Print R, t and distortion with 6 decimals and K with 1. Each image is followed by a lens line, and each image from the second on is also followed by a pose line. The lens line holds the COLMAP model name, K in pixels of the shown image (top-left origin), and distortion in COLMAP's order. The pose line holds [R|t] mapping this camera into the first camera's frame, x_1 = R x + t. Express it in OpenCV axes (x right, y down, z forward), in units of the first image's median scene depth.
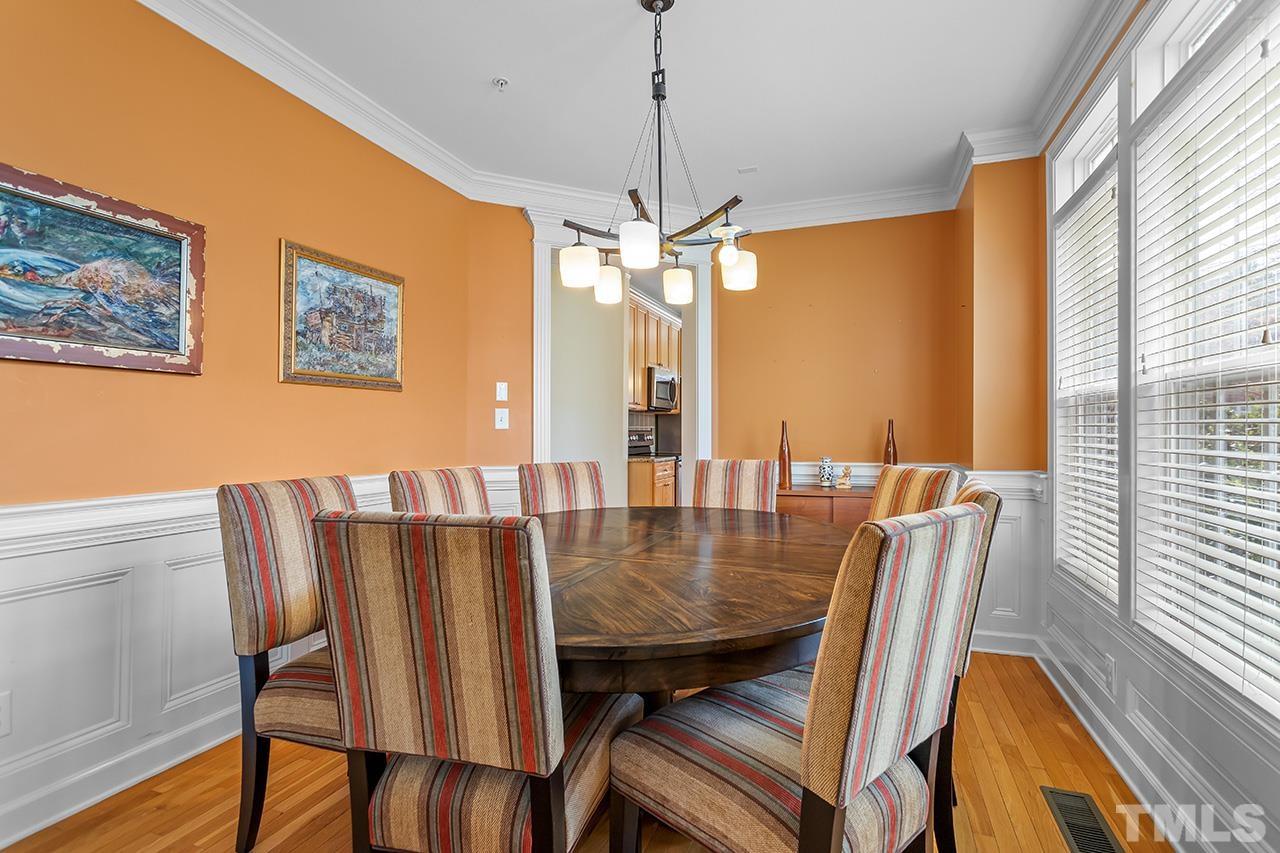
lens RADIAL K [[615.1, 0, 641.5], [0, 615.1, 420.4], [0, 0, 1]] dist [0.003494, 0.001613]
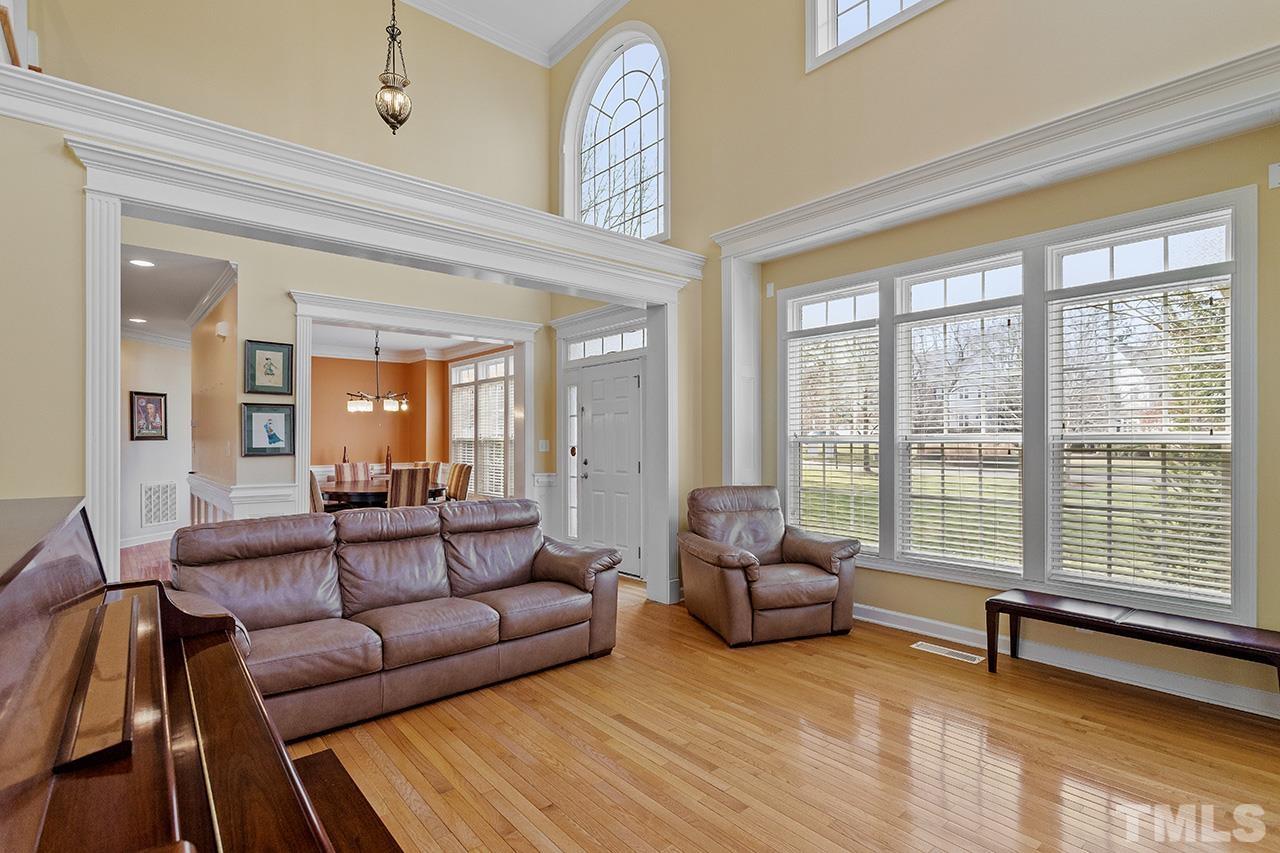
lens RADIAL K [[615.1, 0, 635.4], [0, 615.1, 441.7], [0, 0, 1]] dist [0.003494, 0.001613]
pose [[0.493973, -0.006367, 0.869454, -0.937377], [-0.006421, 0.999919, 0.010971, -0.037757], [-0.869453, -0.011002, 0.493893, -0.810987]]
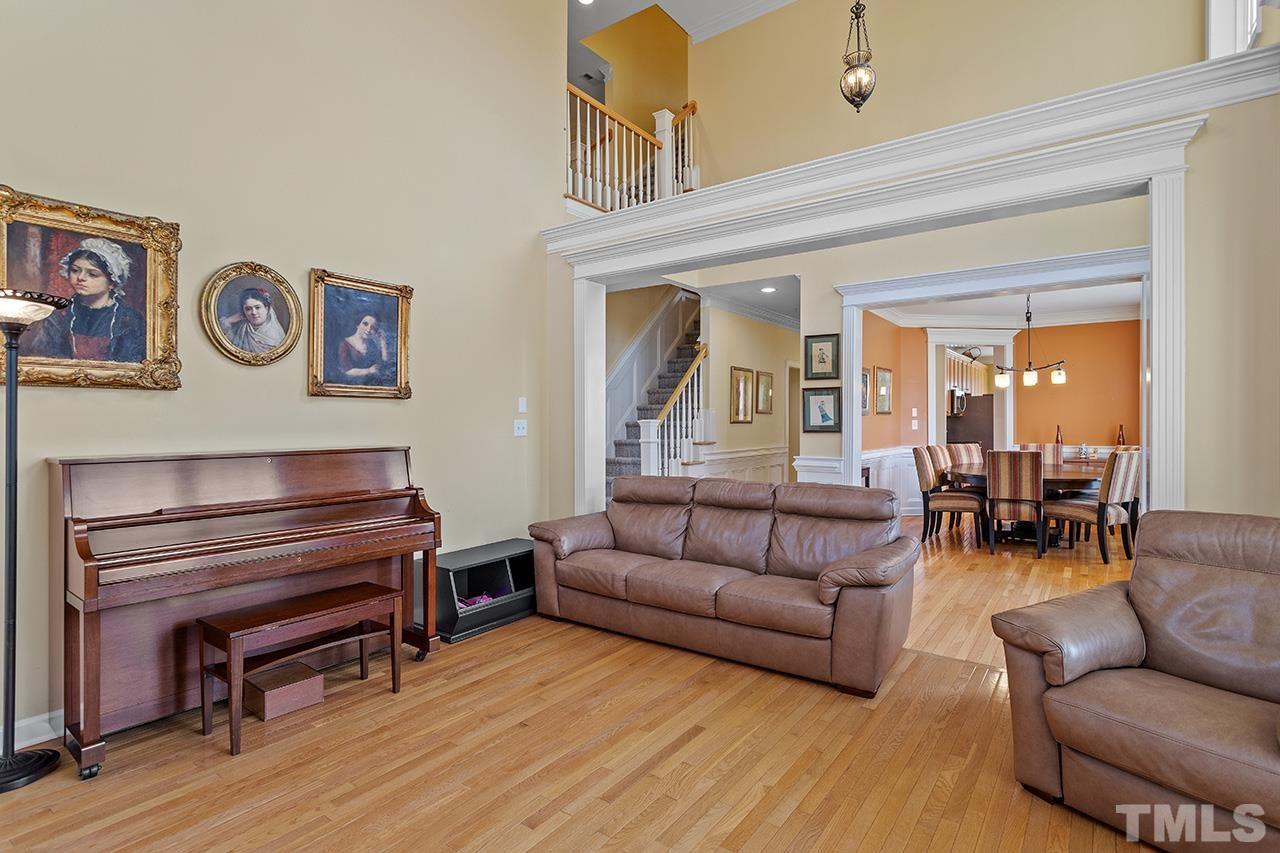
lens RADIAL K [[615.1, 0, 653.1], [0, 615.1, 418.9], [0, 0, 1]] dist [0.003494, 0.001613]
pose [[0.963314, -0.004085, -0.268346, -0.389272], [0.007891, 0.999883, 0.013107, -0.043144], [0.268261, -0.014744, 0.963233, -0.997056]]
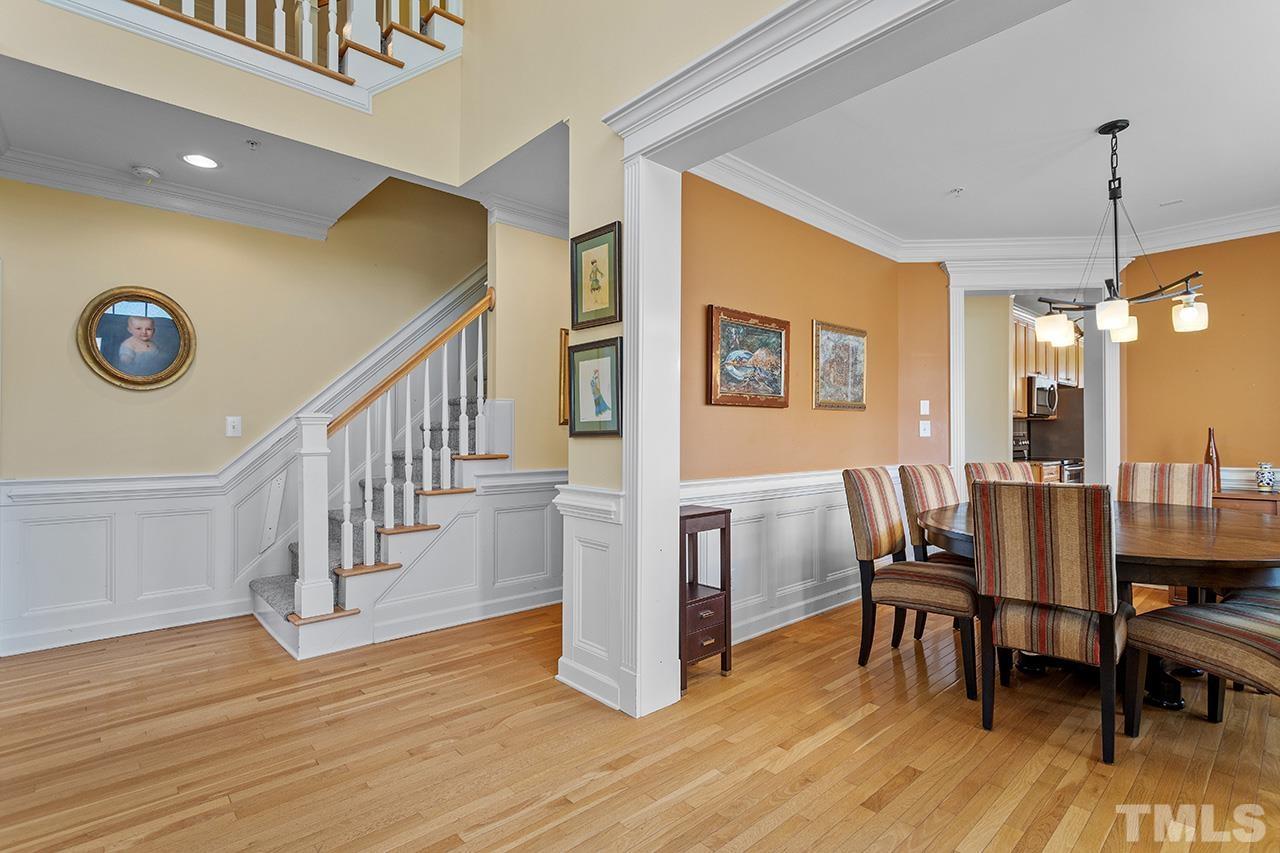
lens RADIAL K [[615.1, 0, 640.7], [0, 615.1, 432.7], [0, 0, 1]] dist [0.003494, 0.001613]
pose [[0.890100, -0.004343, -0.455745, -0.122091], [0.010779, 0.999876, 0.011523, -0.011057], [0.455638, -0.015169, 0.890036, -0.303655]]
